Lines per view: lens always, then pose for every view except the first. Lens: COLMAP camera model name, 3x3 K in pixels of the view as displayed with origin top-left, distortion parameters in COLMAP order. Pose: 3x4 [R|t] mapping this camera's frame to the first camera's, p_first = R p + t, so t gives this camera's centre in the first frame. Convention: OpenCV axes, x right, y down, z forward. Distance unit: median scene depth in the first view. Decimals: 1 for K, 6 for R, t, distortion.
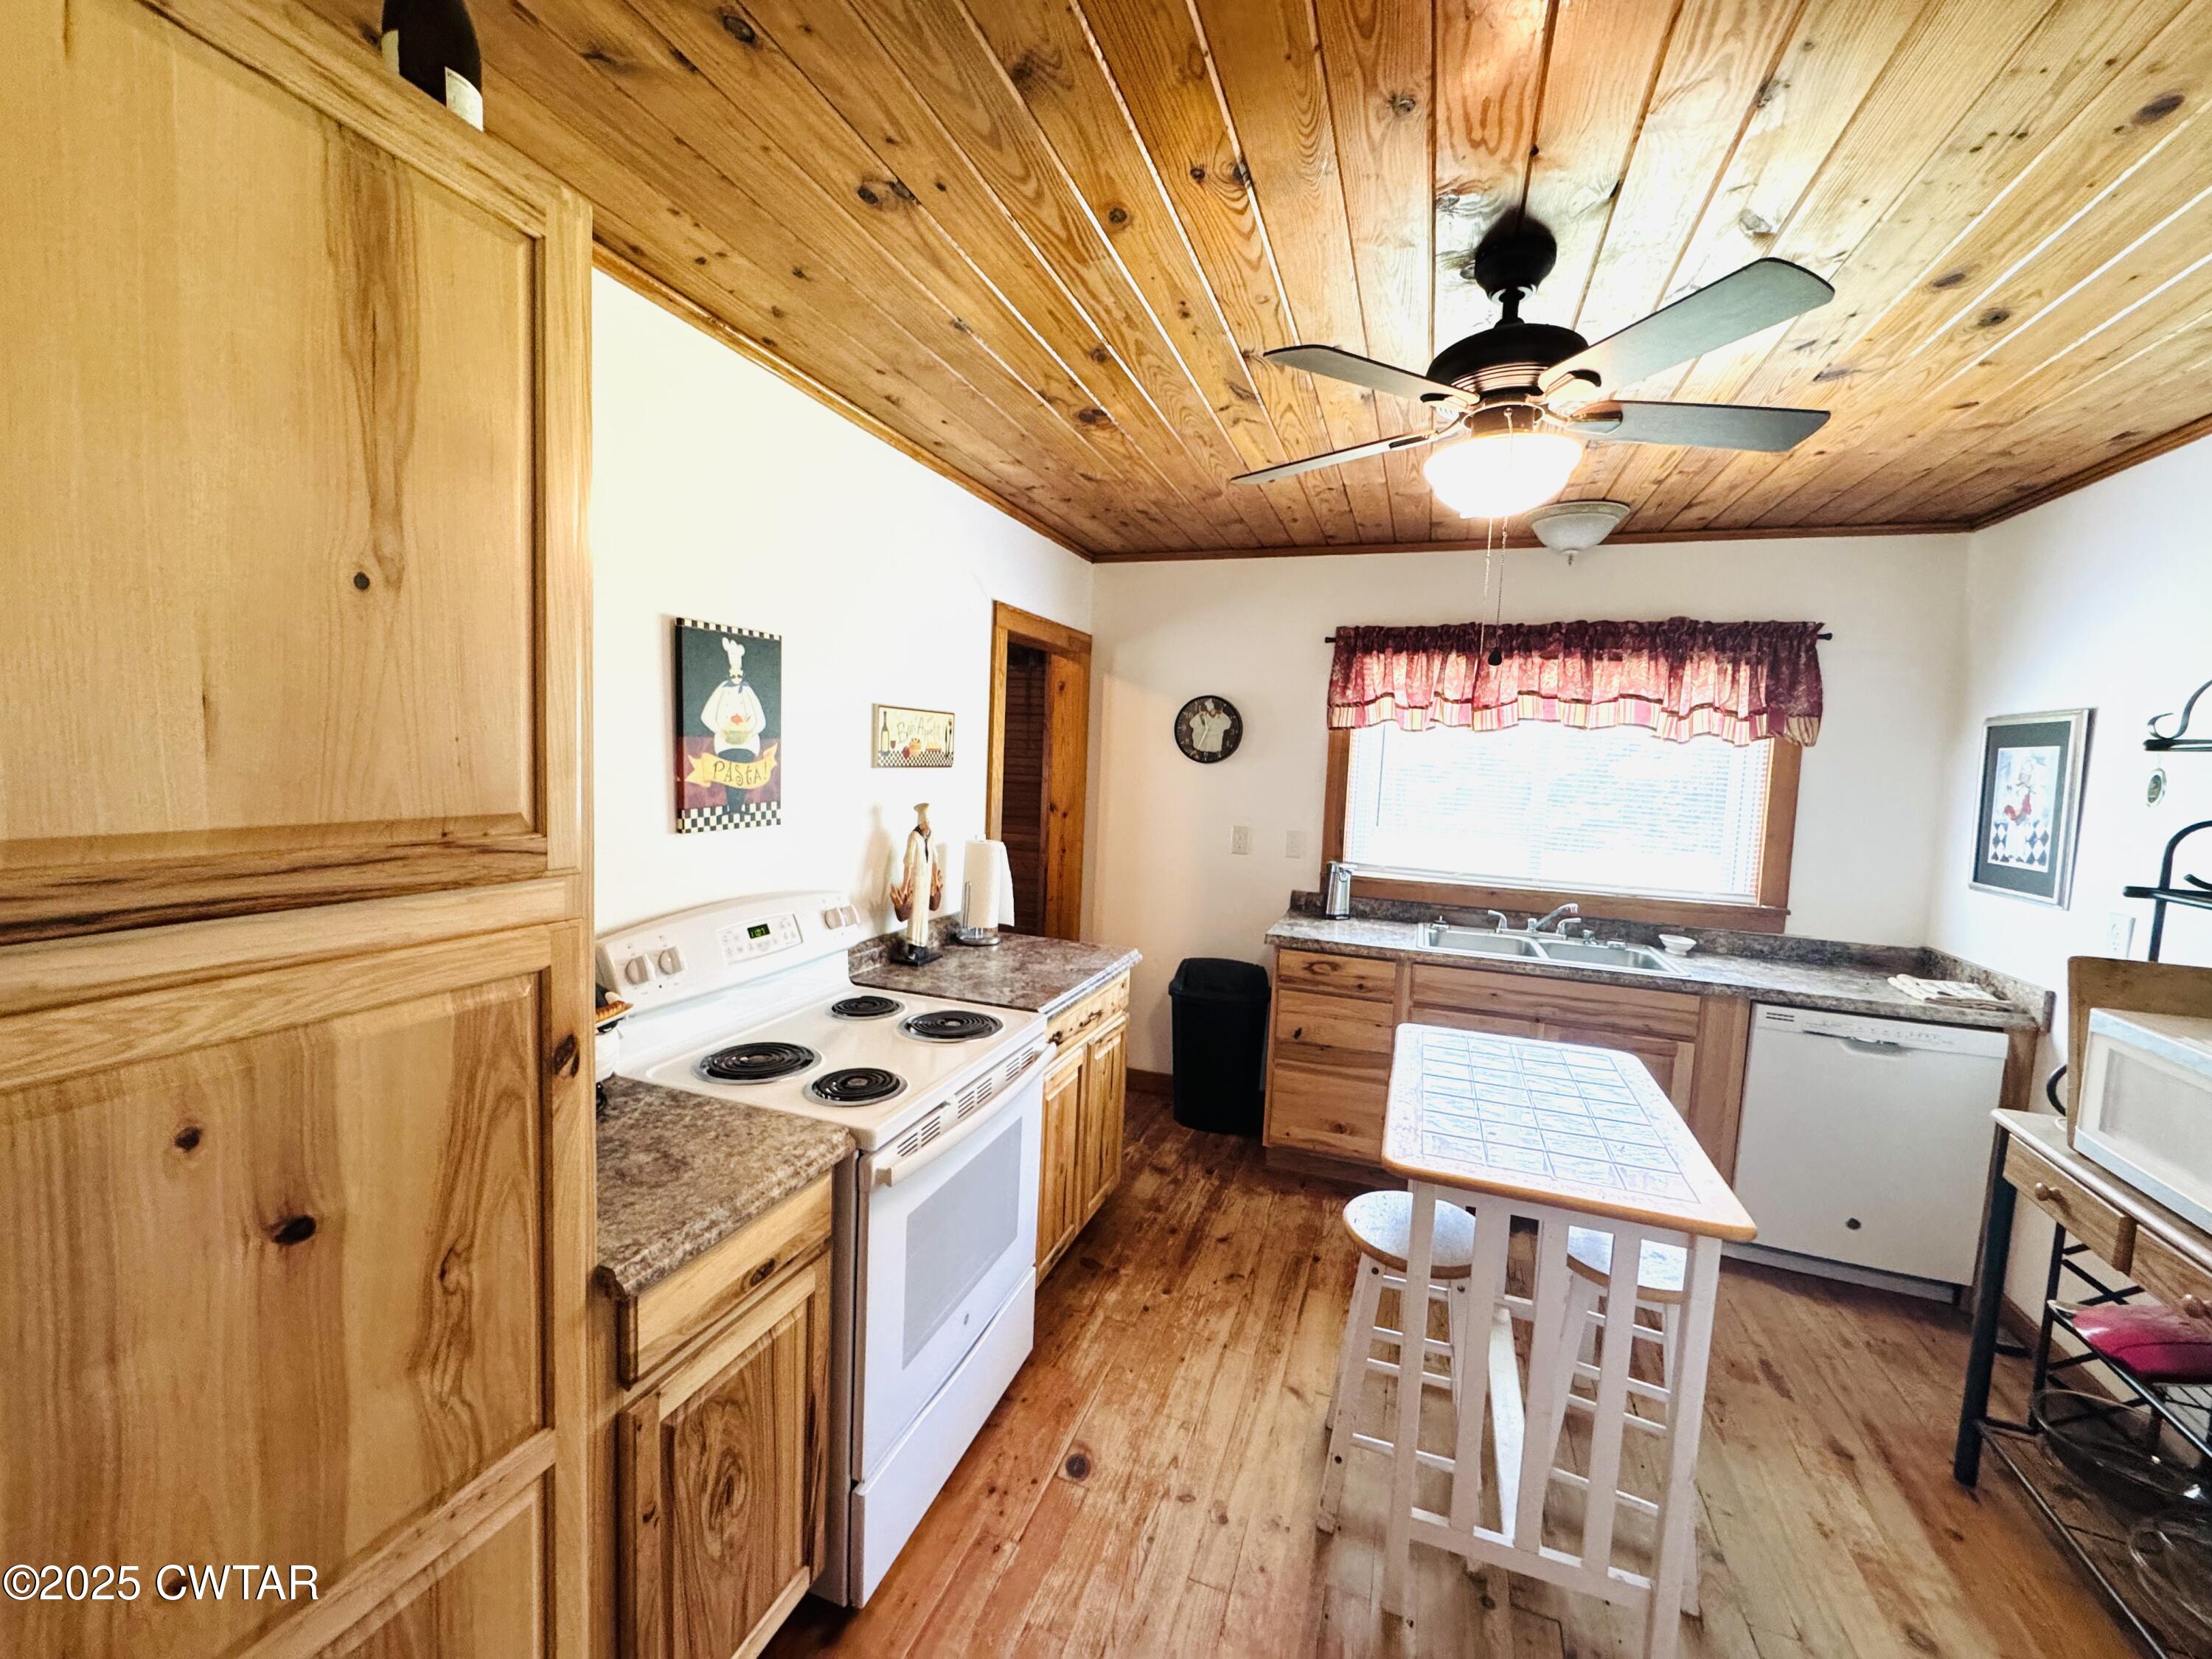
lens RADIAL K [[882.0, 0, 1106.0], [0, 882.0, 829.5], [0, 0, 1]] dist [-0.002538, 0.000017]
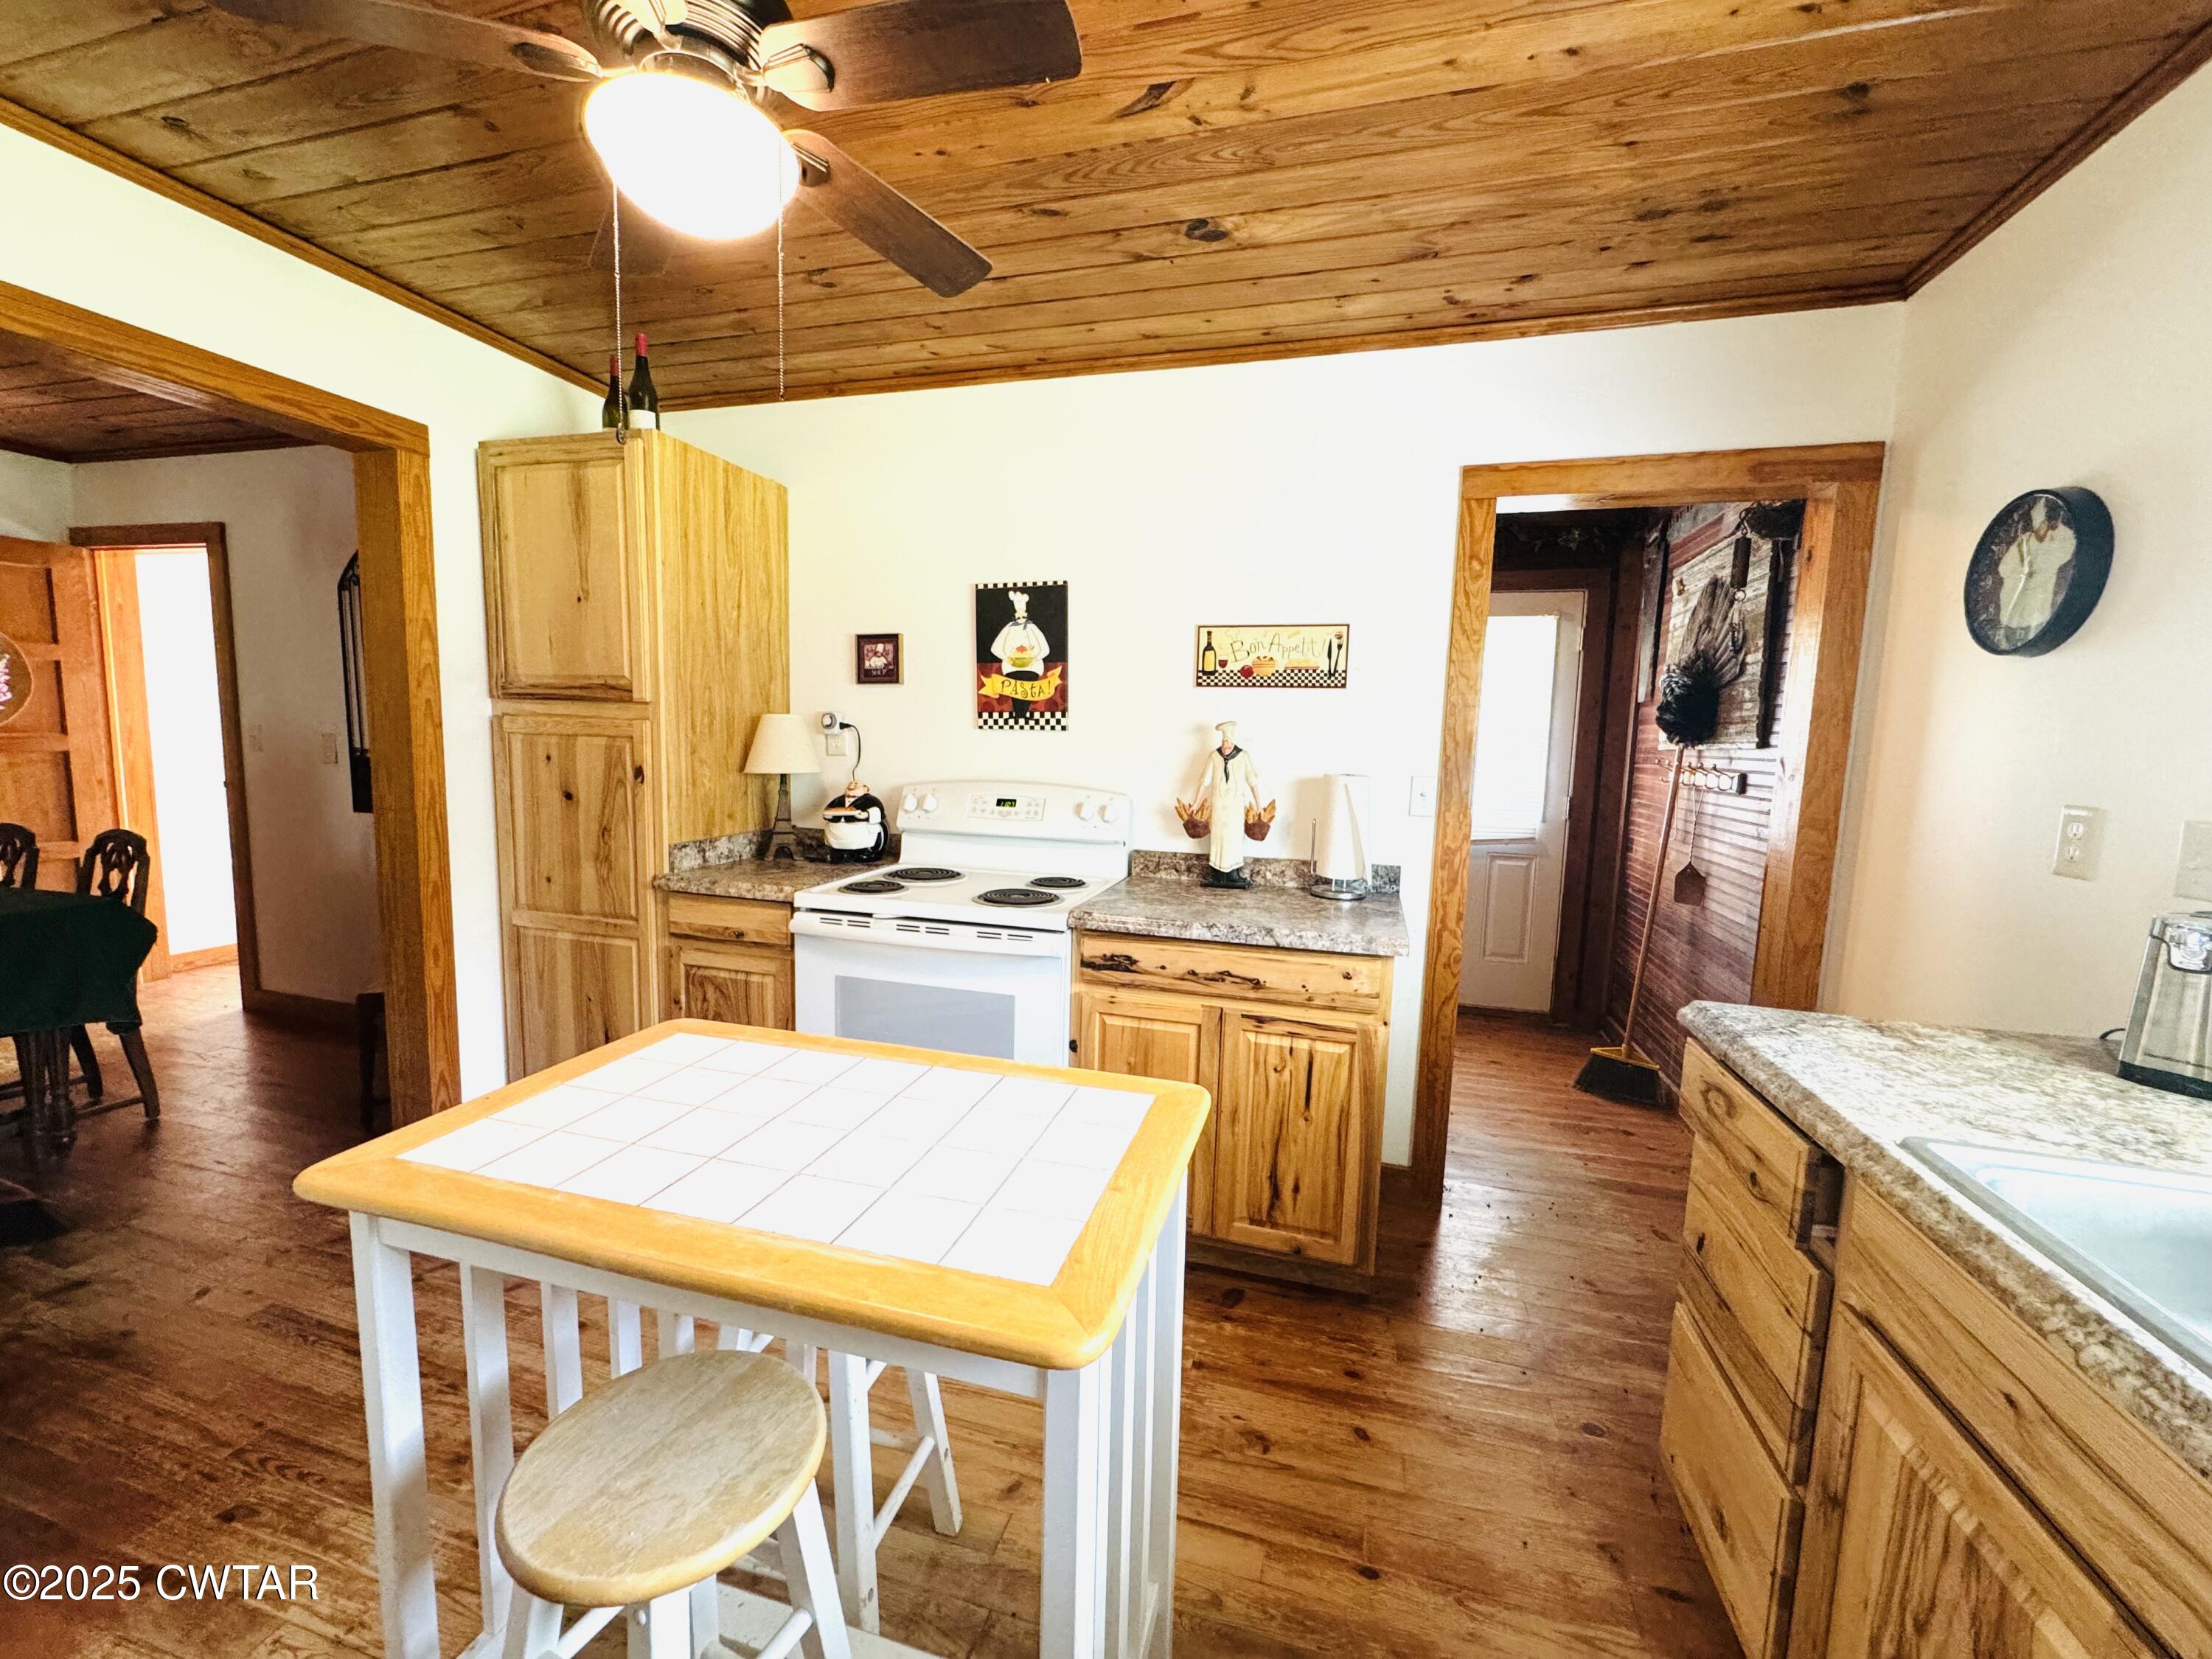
lens RADIAL K [[882.0, 0, 1106.0], [0, 882.0, 829.5], [0, 0, 1]] dist [-0.002538, 0.000017]
pose [[0.073347, 0.066525, -0.995085, 0.961205], [-0.109547, 0.992273, 0.058262, 0.058664], [0.991272, 0.104736, 0.080068, 1.029049]]
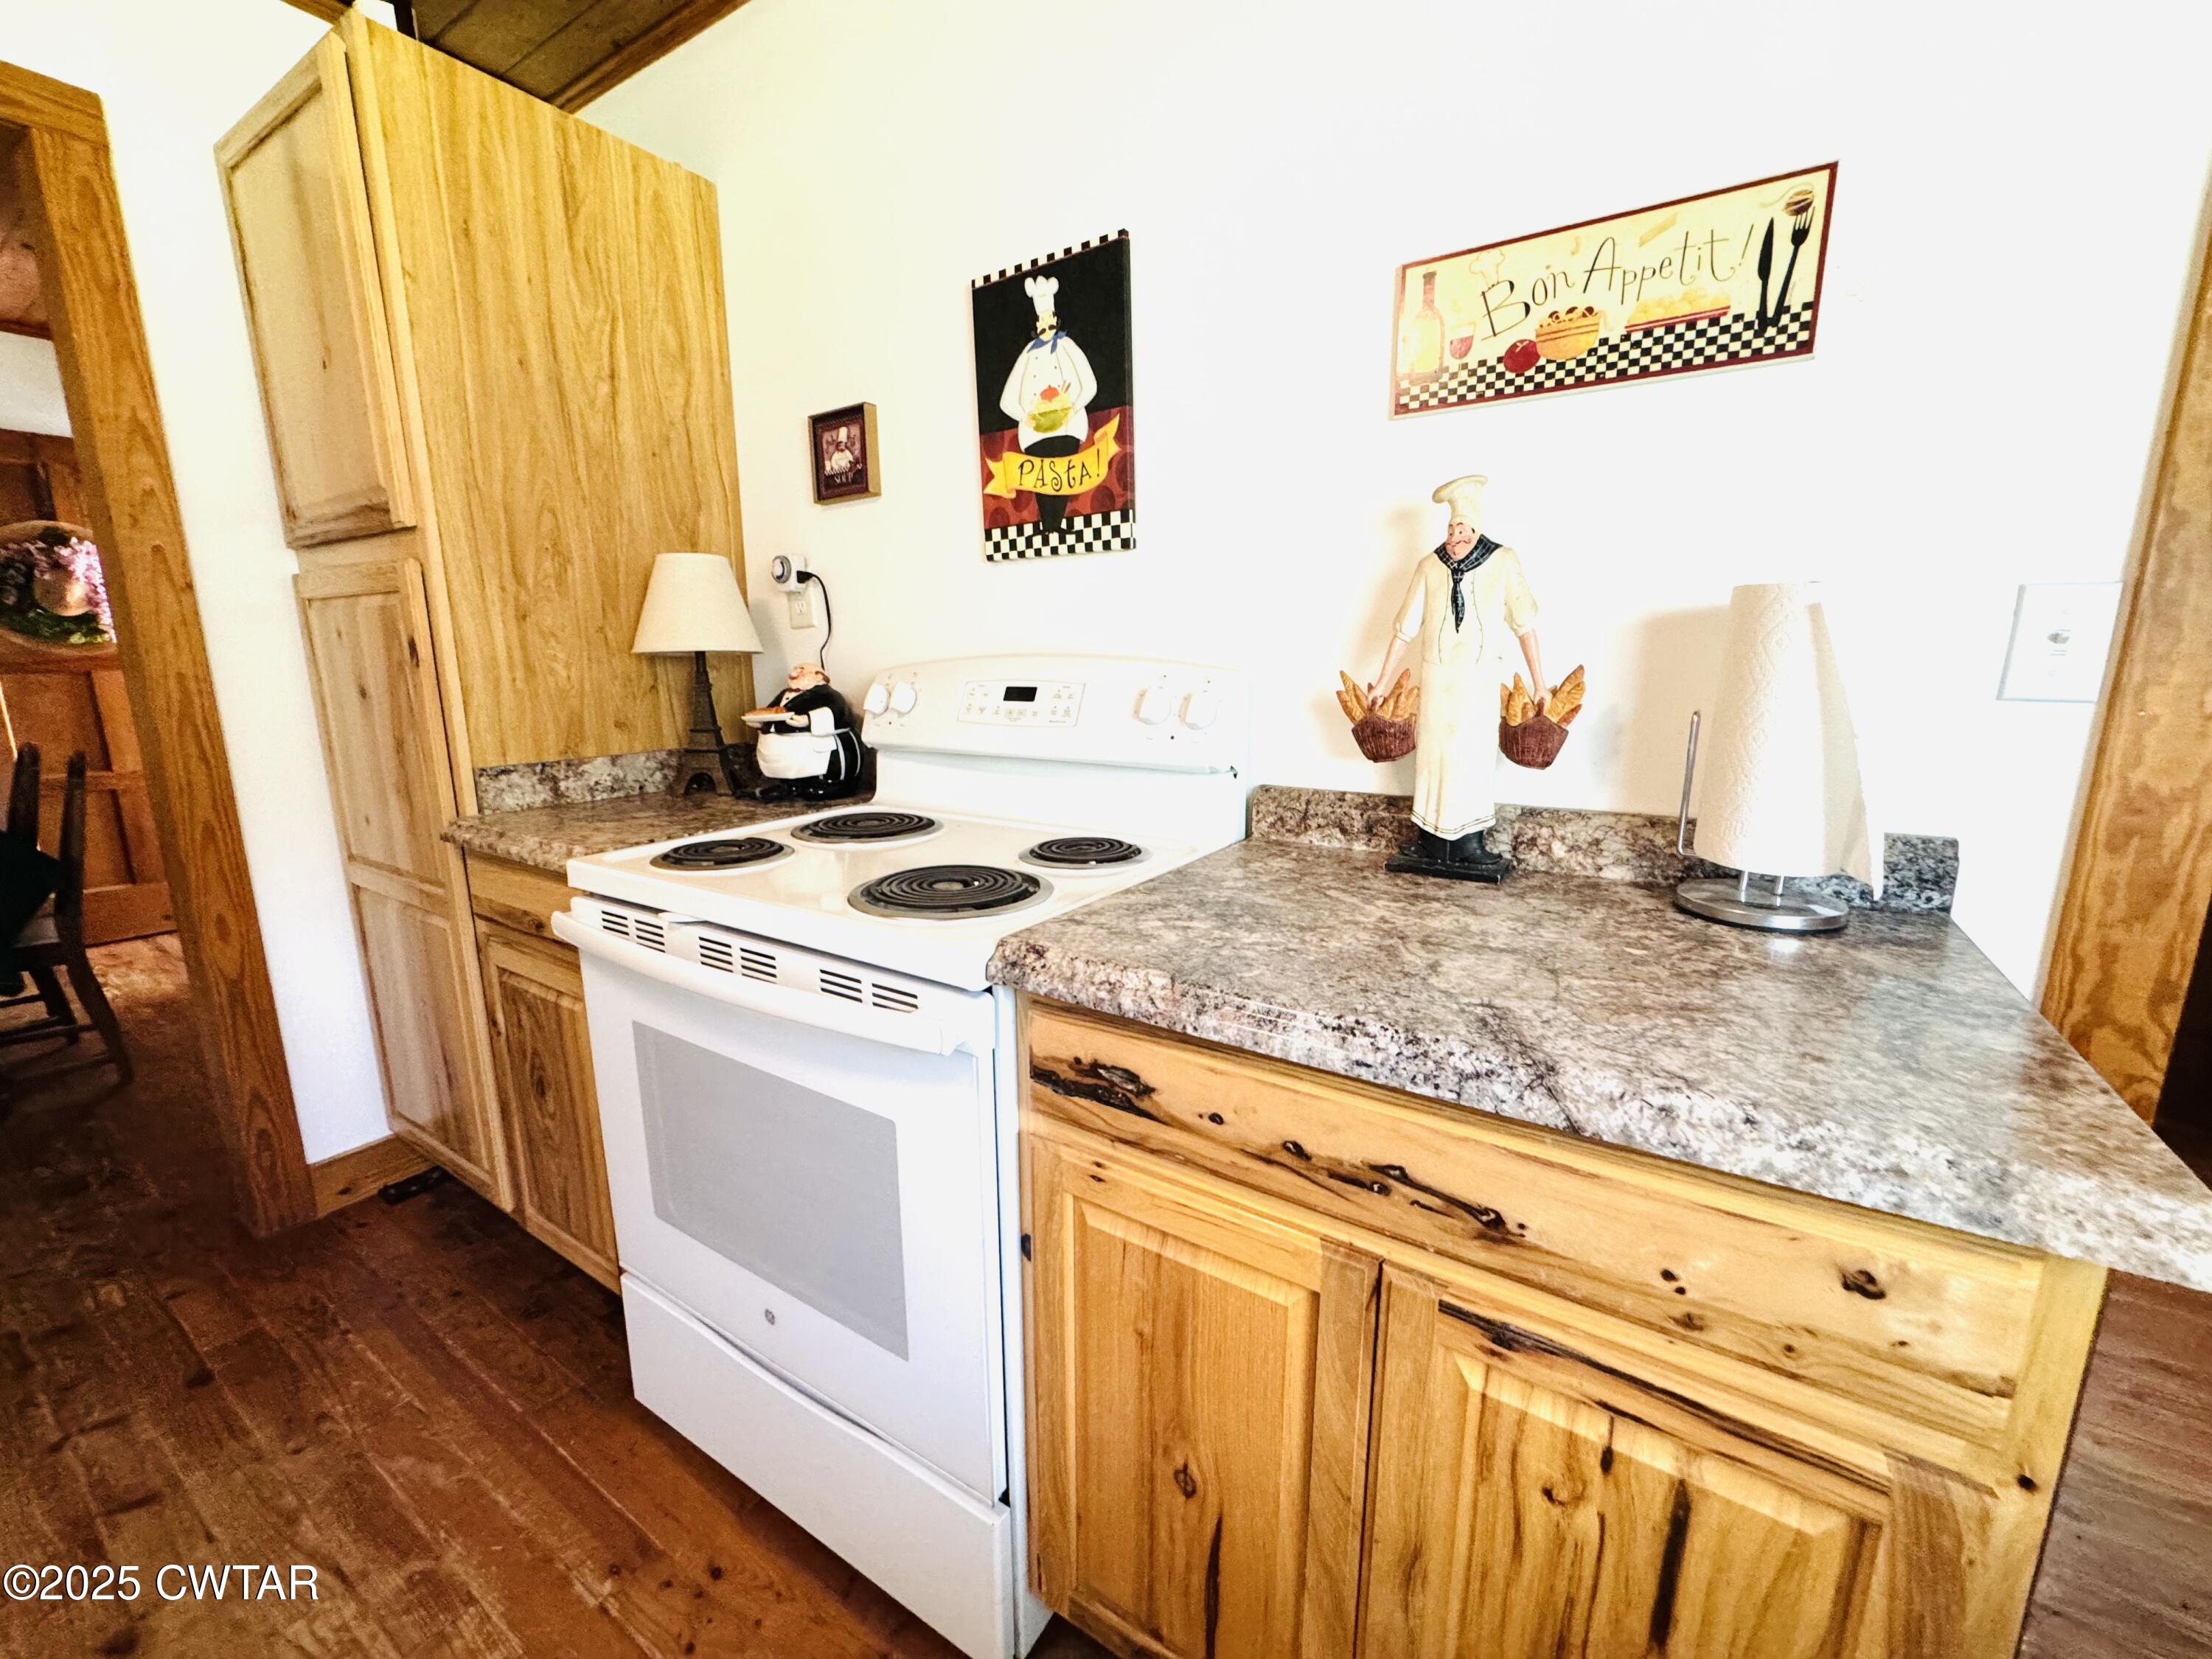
lens RADIAL K [[882.0, 0, 1106.0], [0, 882.0, 829.5], [0, 0, 1]] dist [-0.002538, 0.000017]
pose [[-0.224575, 0.146184, -0.963430, 0.301518], [-0.088927, 0.981484, 0.169652, 0.093535], [0.970391, 0.123775, -0.207417, 1.210858]]
